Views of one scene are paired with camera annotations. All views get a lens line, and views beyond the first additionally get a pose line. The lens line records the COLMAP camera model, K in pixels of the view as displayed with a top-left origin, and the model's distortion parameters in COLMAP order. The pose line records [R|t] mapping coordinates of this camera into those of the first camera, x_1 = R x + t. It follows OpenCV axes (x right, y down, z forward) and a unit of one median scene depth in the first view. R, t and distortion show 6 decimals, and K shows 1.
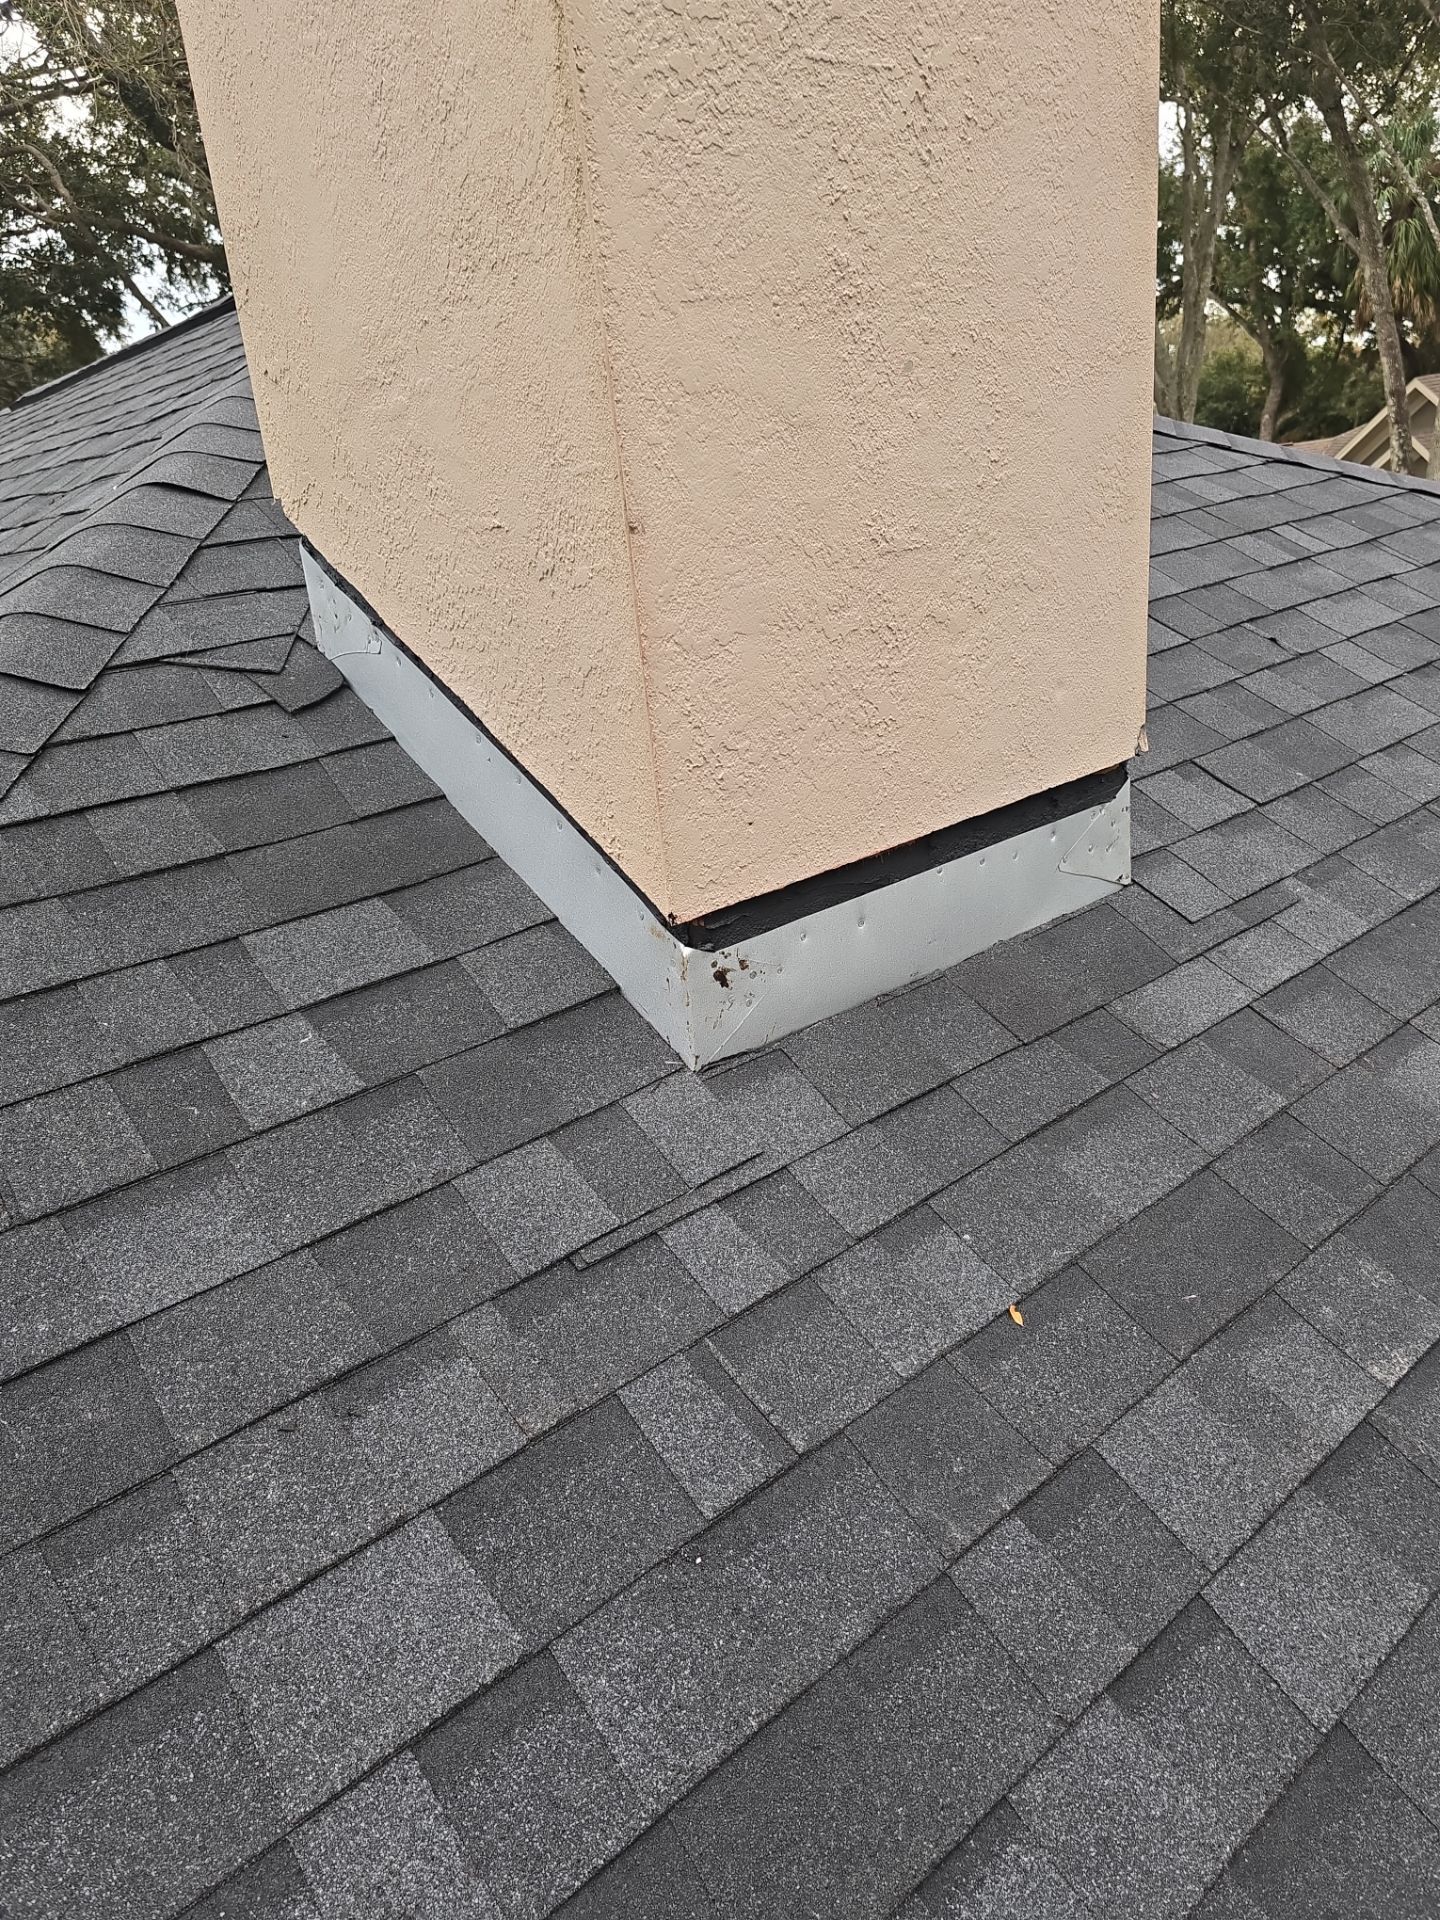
lens RADIAL K [[1327.4, 0, 720.0], [0, 1327.4, 960.0], [0, 0, 1]] dist [0.075705, -0.000605]
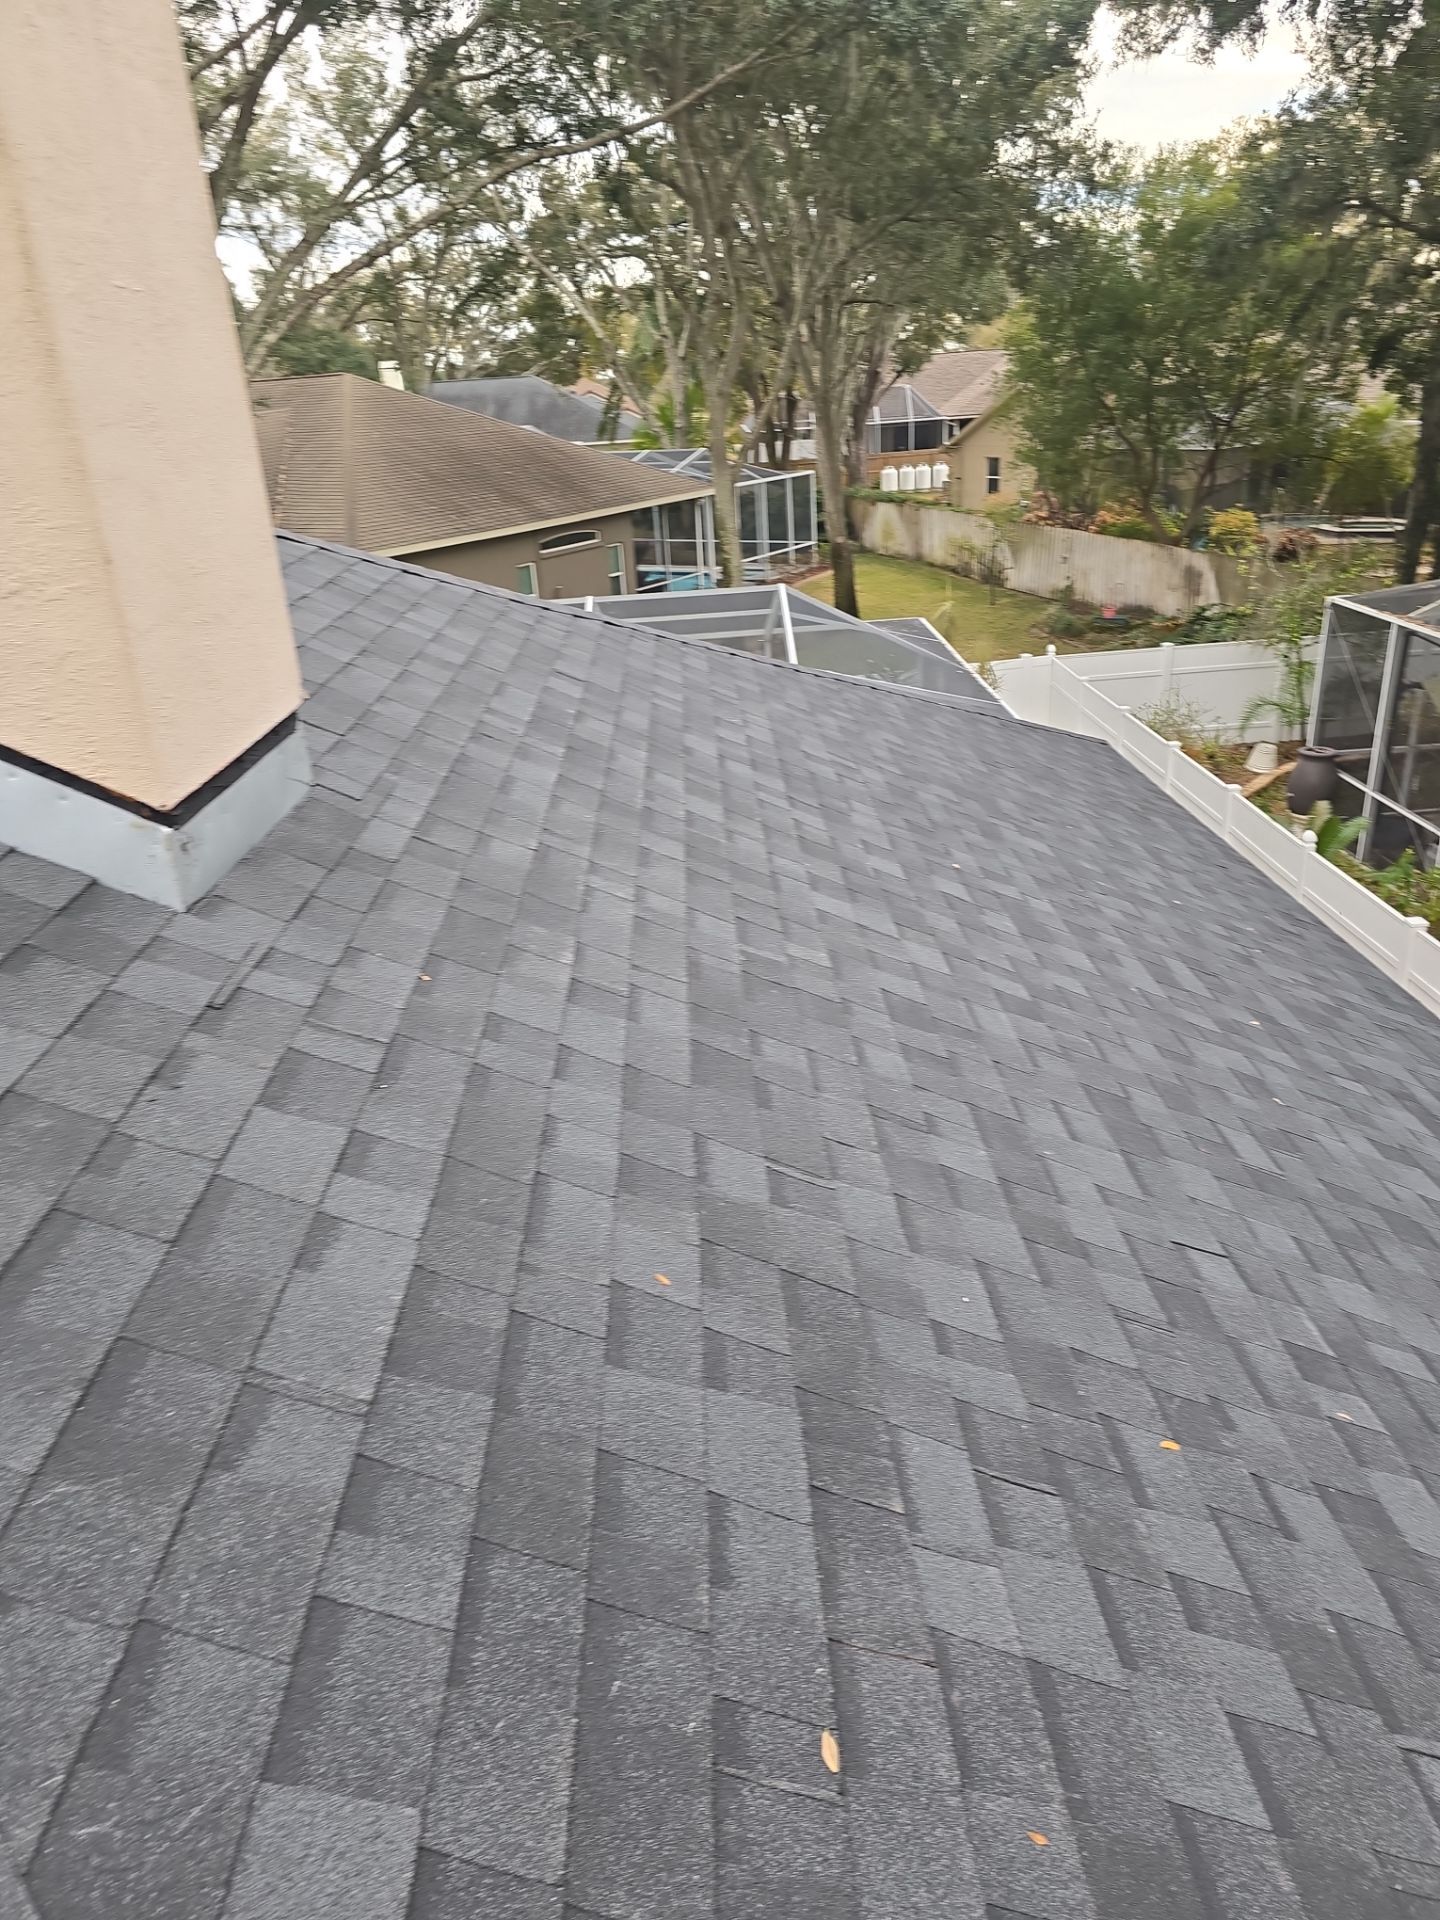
lens RADIAL K [[1327.4, 0, 720.0], [0, 1327.4, 960.0], [0, 0, 1]] dist [0.075705, -0.000605]
pose [[0.621046, -0.252165, 0.742102, -0.805762], [0.278604, 0.956019, 0.091698, 0.168050], [-0.732586, 0.149803, 0.663986, -0.483777]]
